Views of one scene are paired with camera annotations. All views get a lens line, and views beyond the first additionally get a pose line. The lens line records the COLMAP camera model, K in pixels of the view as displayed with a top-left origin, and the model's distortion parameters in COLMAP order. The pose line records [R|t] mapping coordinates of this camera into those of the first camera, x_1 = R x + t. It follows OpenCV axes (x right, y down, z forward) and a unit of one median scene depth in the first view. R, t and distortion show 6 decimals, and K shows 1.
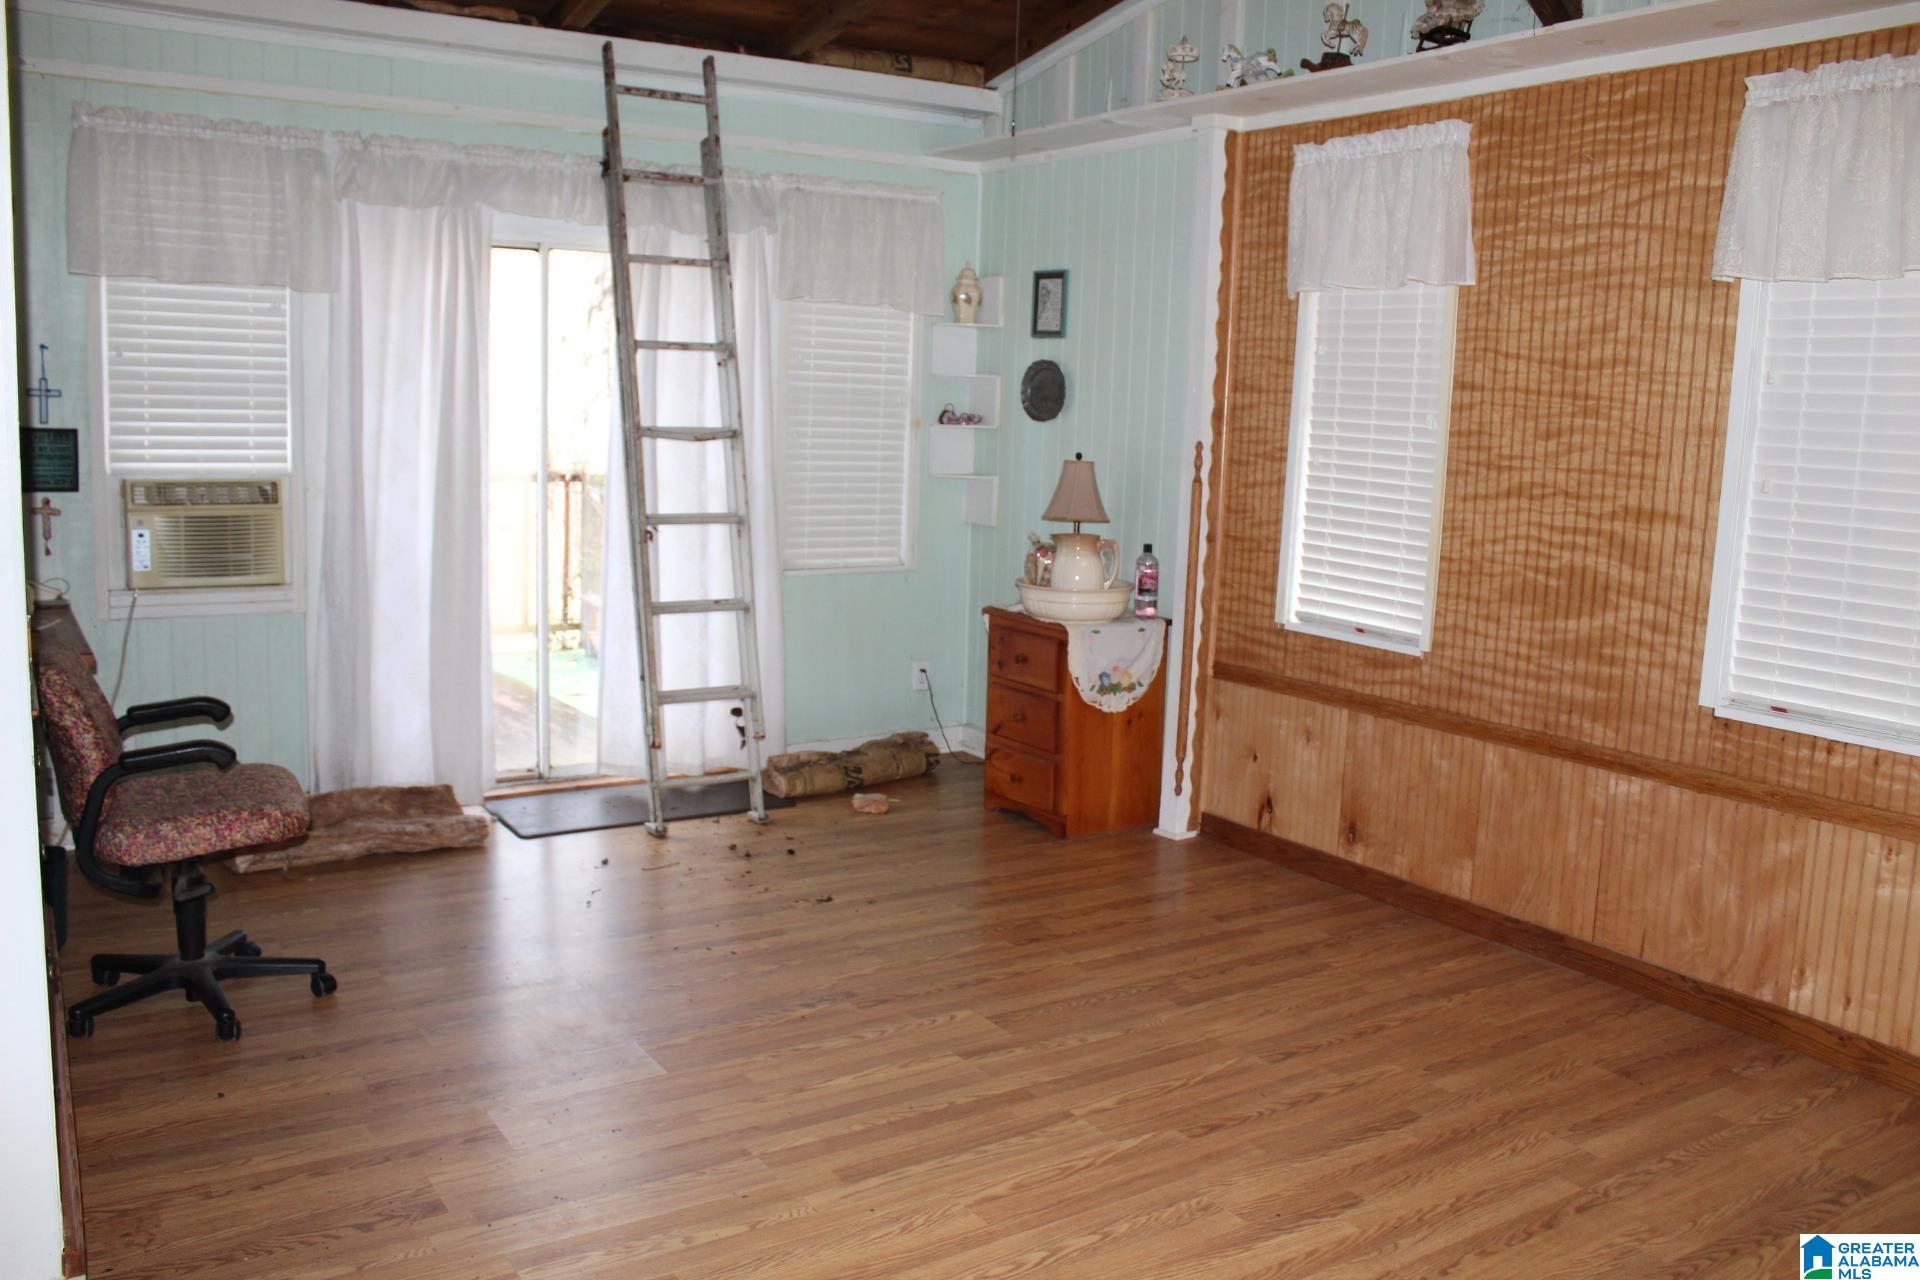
lens RADIAL K [[1568.2, 0, 960.0], [0, 1568.2, 640.0], [0, 0, 1]] dist [-0.145326, 0.104347]
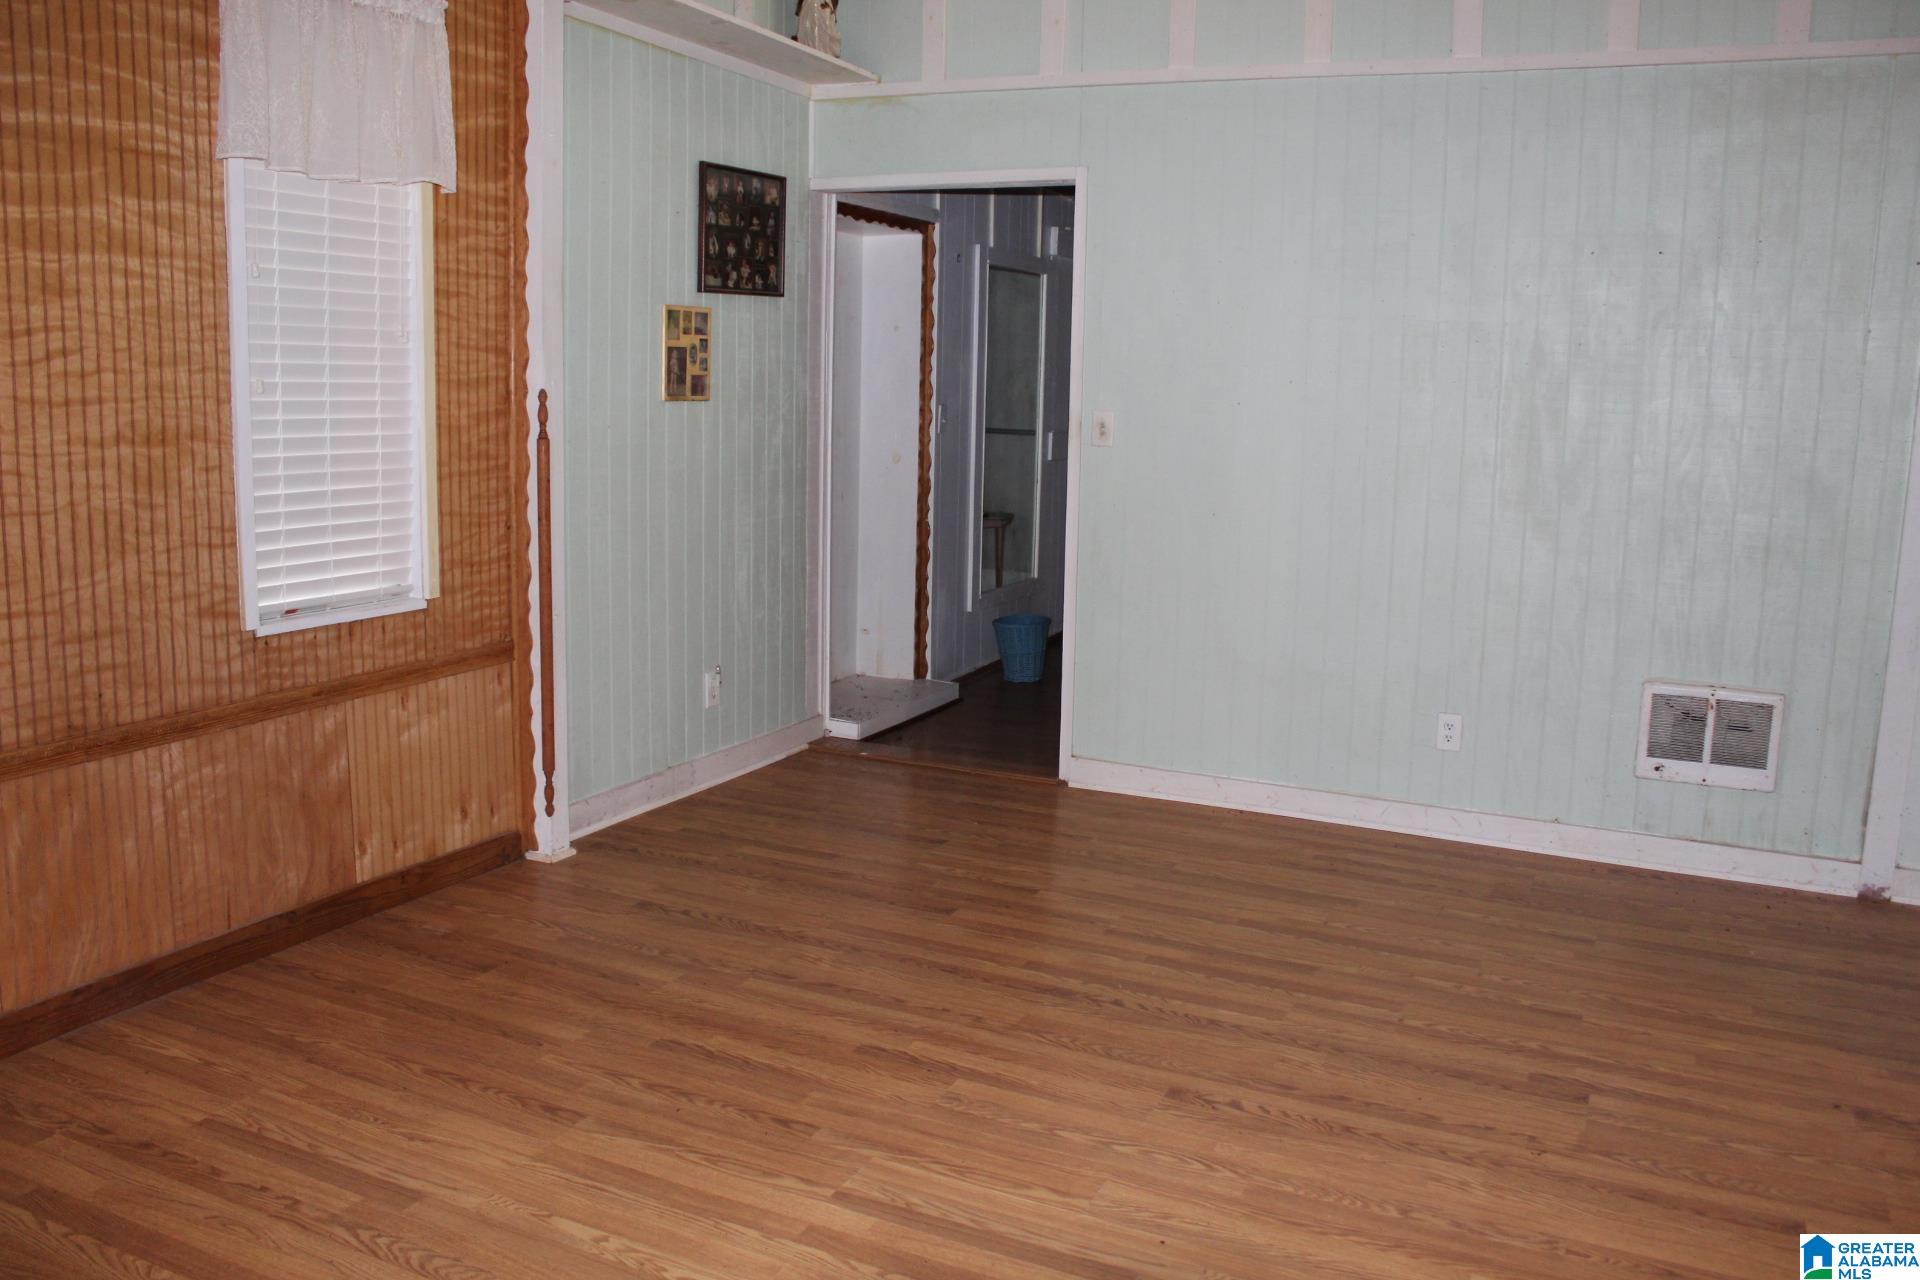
lens RADIAL K [[1568.2, 0, 960.0], [0, 1568.2, 640.0], [0, 0, 1]] dist [-0.145326, 0.104347]
pose [[-0.529159, -0.192830, 0.826322, -0.485505], [0.074480, 0.959521, 0.271609, -0.164253], [-0.845248, 0.205269, -0.493377, 1.061716]]
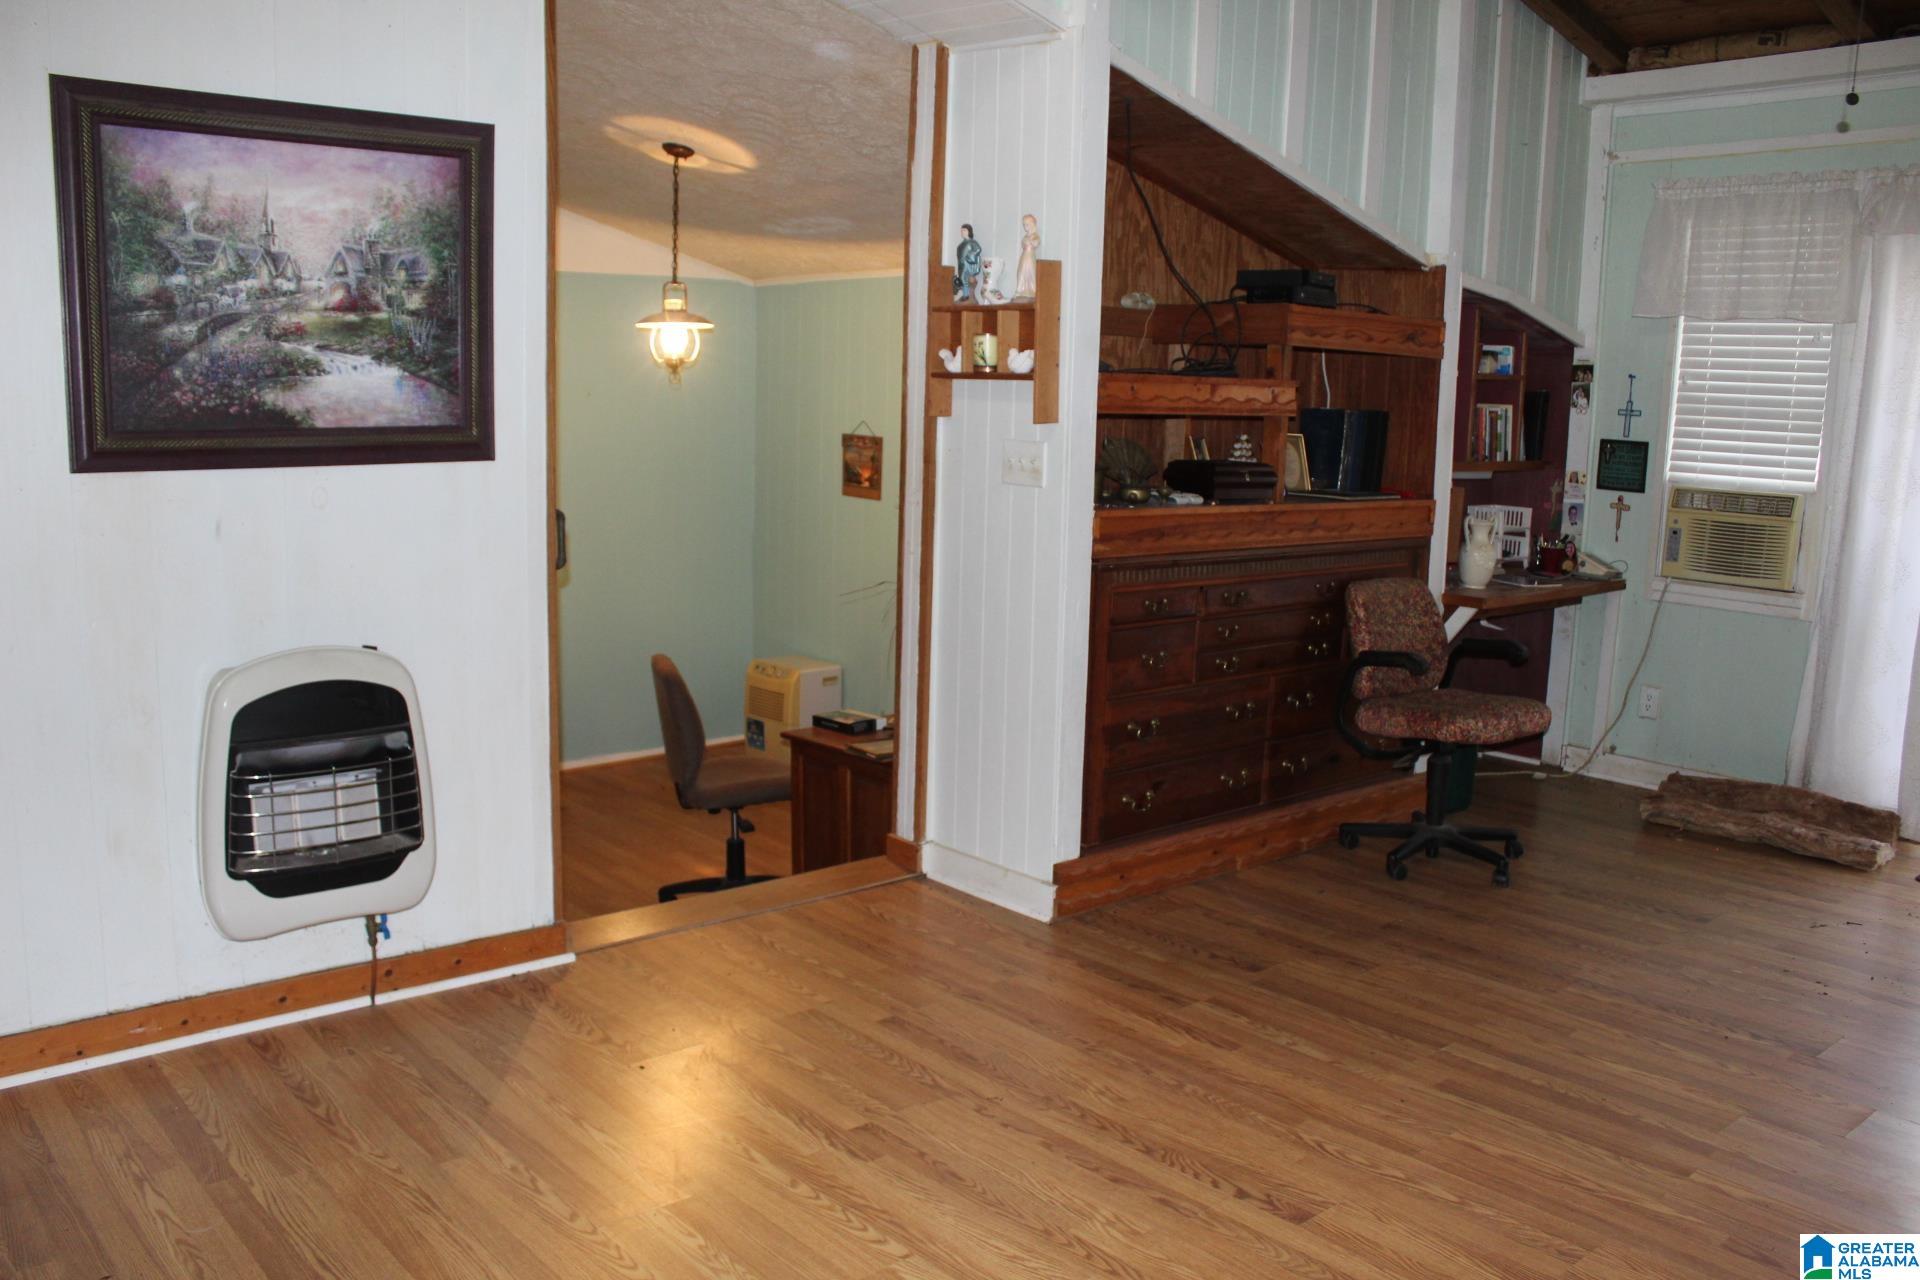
lens RADIAL K [[1568.2, 0, 960.0], [0, 1568.2, 640.0], [0, 0, 1]] dist [-0.145326, 0.104347]
pose [[0.146807, 0.126012, -0.981106, 0.688980], [-0.169200, 0.980433, 0.100607, -0.014339], [0.974587, 0.151233, 0.165256, 0.320902]]
